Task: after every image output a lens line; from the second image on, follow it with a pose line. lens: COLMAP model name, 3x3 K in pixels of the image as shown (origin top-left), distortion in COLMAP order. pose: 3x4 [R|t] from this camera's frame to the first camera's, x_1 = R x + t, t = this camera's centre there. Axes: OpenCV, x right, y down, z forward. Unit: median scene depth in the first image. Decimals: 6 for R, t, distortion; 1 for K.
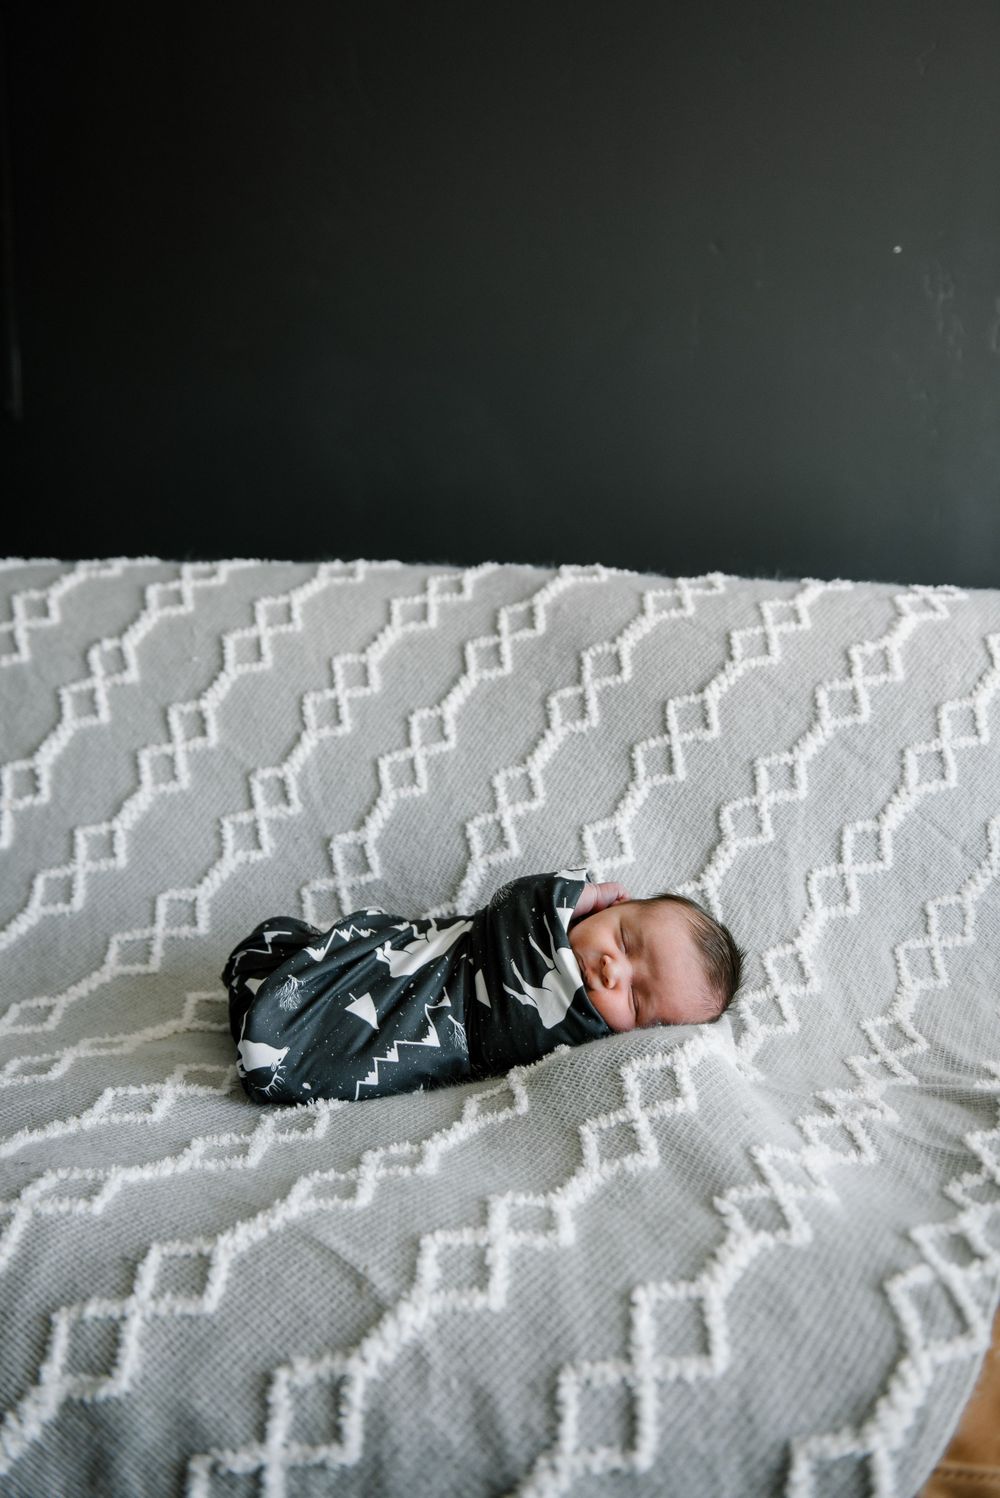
lens RADIAL K [[1122.6, 0, 500.0], [0, 1122.6, 749.0], [0, 0, 1]] dist [0.040615, -0.002365]
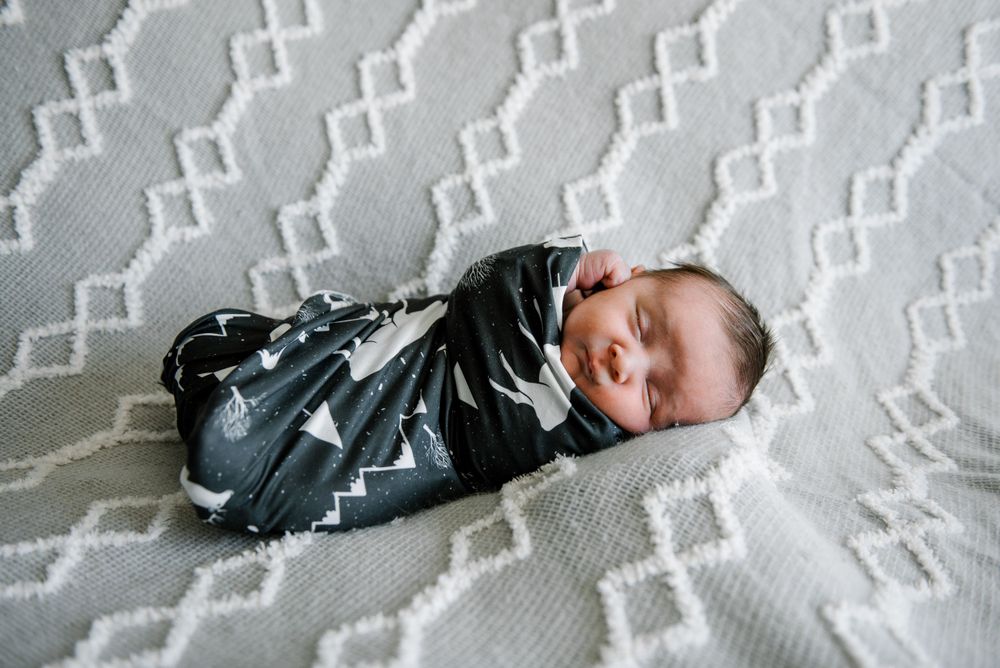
lens RADIAL K [[872.5, 0, 500.0], [0, 872.5, 334.0], [0, 0, 1]] dist [0.084033, -0.038610]
pose [[0.998059, -0.041299, 0.046608, -0.013766], [0.028323, 0.967604, 0.250880, 0.006924], [-0.055459, -0.249073, 0.966896, 0.308112]]
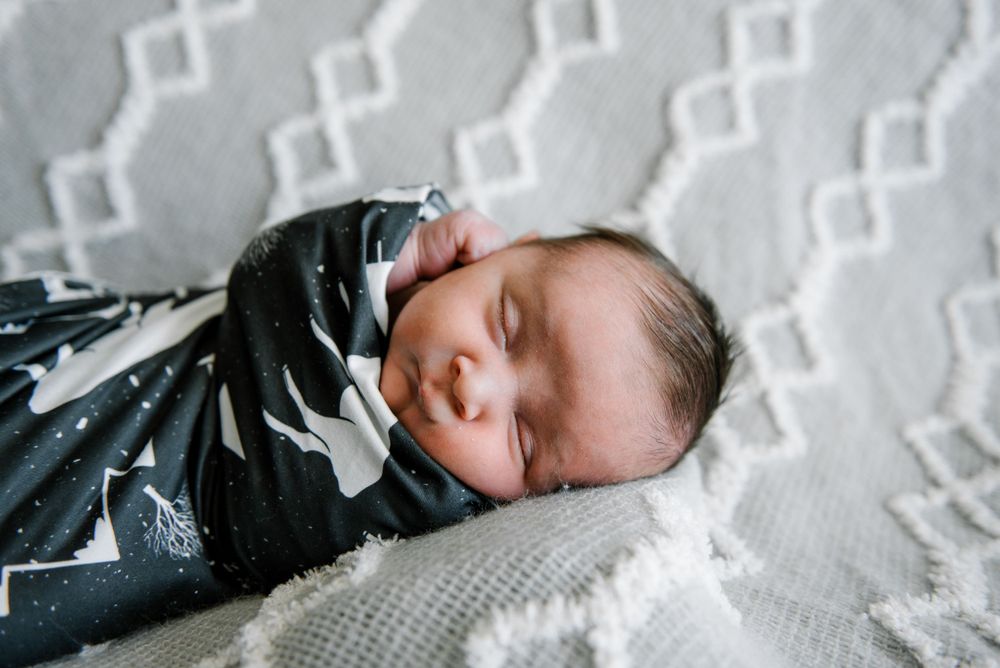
lens RADIAL K [[880.8, 0, 489.7], [0, 880.8, 334.8], [0, 0, 1]] dist [0.054628, -0.004970]
pose [[0.999009, -0.040279, 0.018958, 0.081376], [0.034680, 0.971159, 0.235898, 0.064574], [-0.027913, -0.235006, 0.971593, 0.498932]]
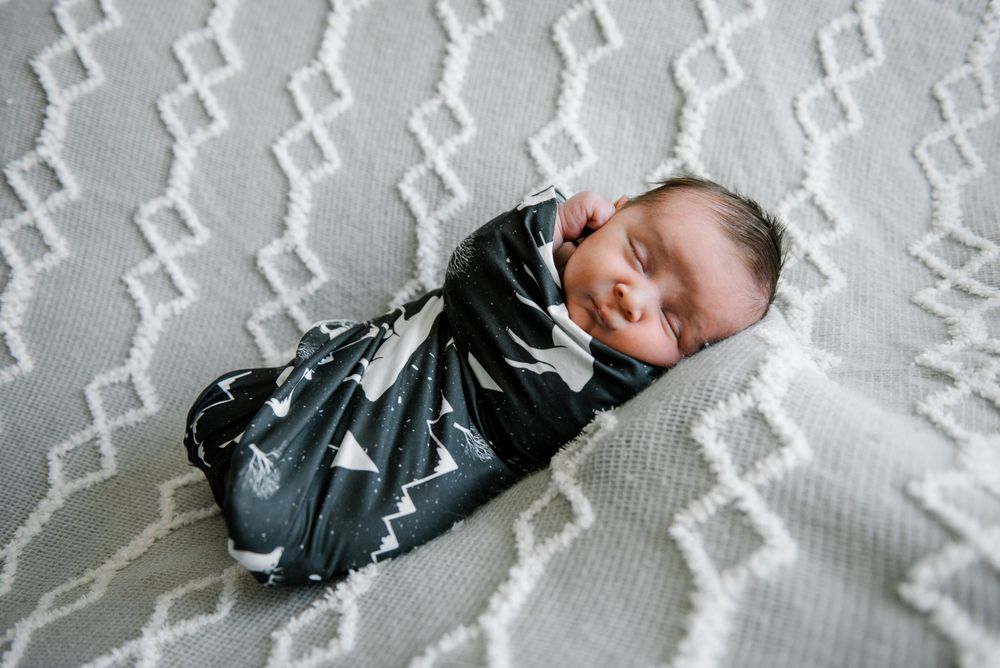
lens RADIAL K [[872.5, 0, 500.0], [0, 872.5, 334.0], [0, 0, 1]] dist [0.084033, -0.038610]
pose [[0.940123, -0.340812, -0.003935, 0.007164], [0.329273, 0.905193, 0.268710, 0.015849], [-0.088018, -0.253917, 0.963213, 0.327368]]
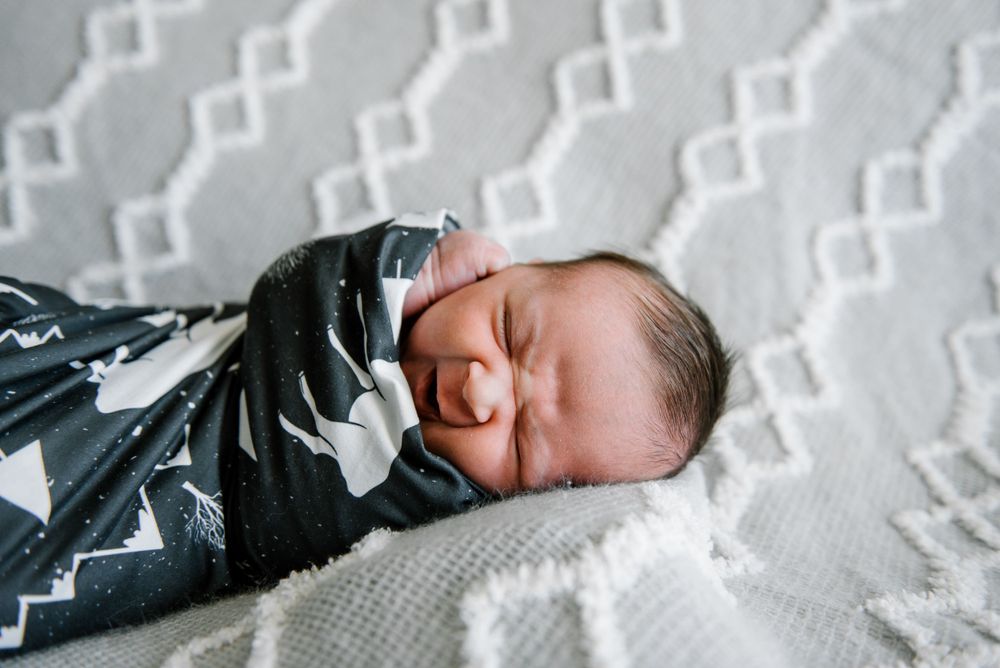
lens RADIAL K [[843.1, 0, 500.0], [0, 843.1, 334.0], [0, 0, 1]] dist [0.053073, -0.012631]
pose [[0.999164, -0.034486, -0.021963, 0.095294], [0.037135, 0.990205, 0.134595, 0.094571], [0.017106, -0.135298, 0.990657, 0.483477]]
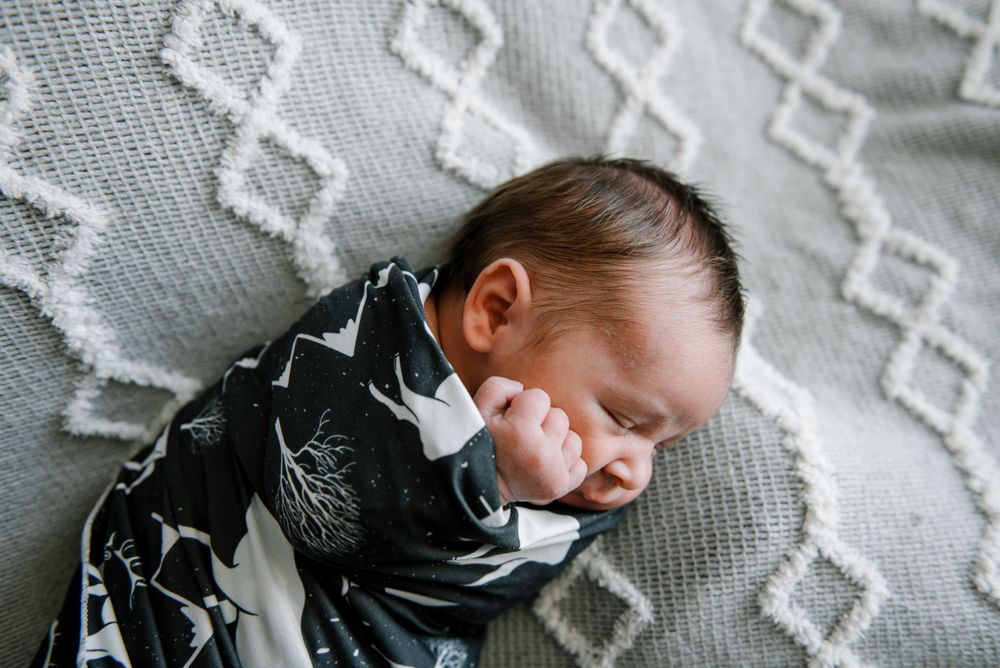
lens RADIAL K [[872.5, 0, 500.0], [0, 872.5, 334.0], [0, 0, 1]] dist [0.084033, -0.038610]
pose [[0.679005, -0.729416, 0.083088, 0.057786], [0.192330, 0.285970, 0.938739, -0.184386], [-0.708492, -0.621428, 0.334464, 0.747036]]
